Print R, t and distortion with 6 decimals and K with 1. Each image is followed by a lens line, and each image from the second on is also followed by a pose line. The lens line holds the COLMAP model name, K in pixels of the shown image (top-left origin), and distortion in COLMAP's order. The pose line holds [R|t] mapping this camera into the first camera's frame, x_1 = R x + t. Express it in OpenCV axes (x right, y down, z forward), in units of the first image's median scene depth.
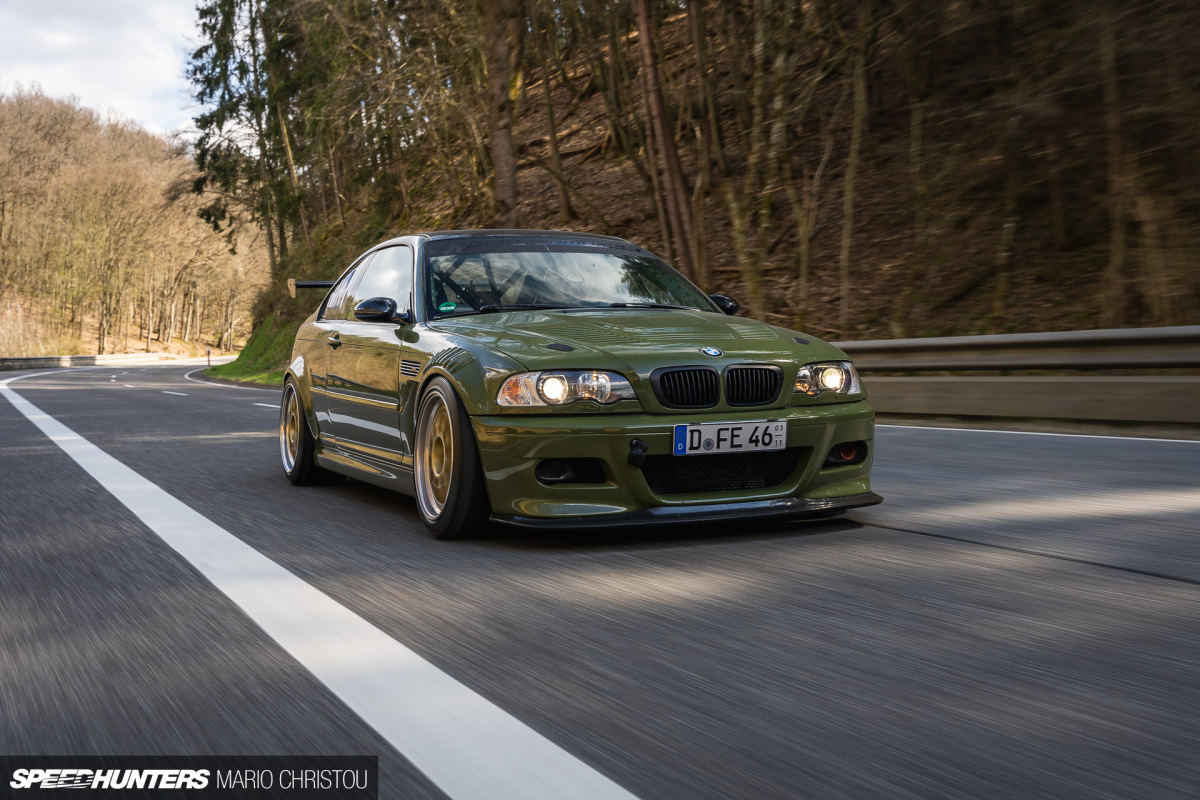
lens RADIAL K [[1479.4, 0, 600.0], [0, 1479.4, 400.0], [0, 0, 1]] dist [0.011253, 0.004725]
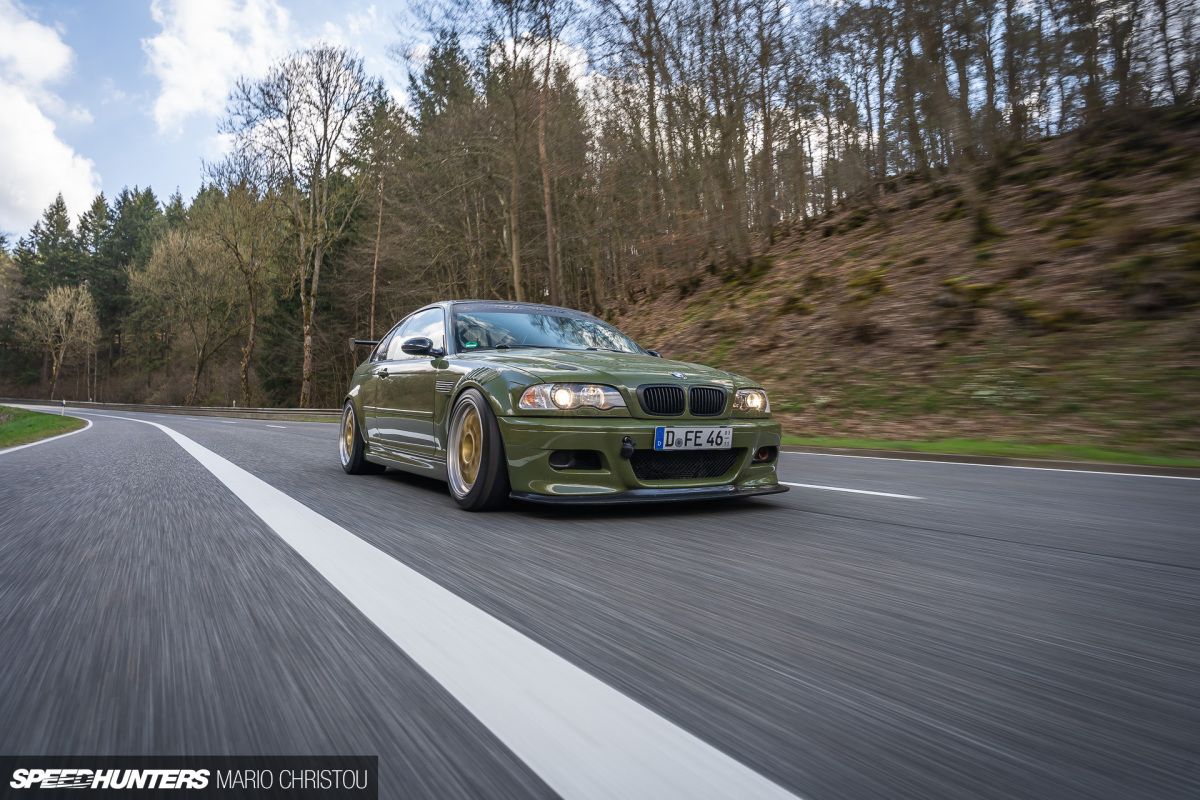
lens RADIAL K [[791.7, 0, 601.8], [0, 791.7, 421.2], [0, 0, 1]] dist [-0.000200, 0.000208]
pose [[0.993003, 0.029707, 0.114290, -0.076003], [-0.026398, 0.999190, -0.030358, 0.033577], [-0.115100, 0.027129, 0.992983, 0.297136]]
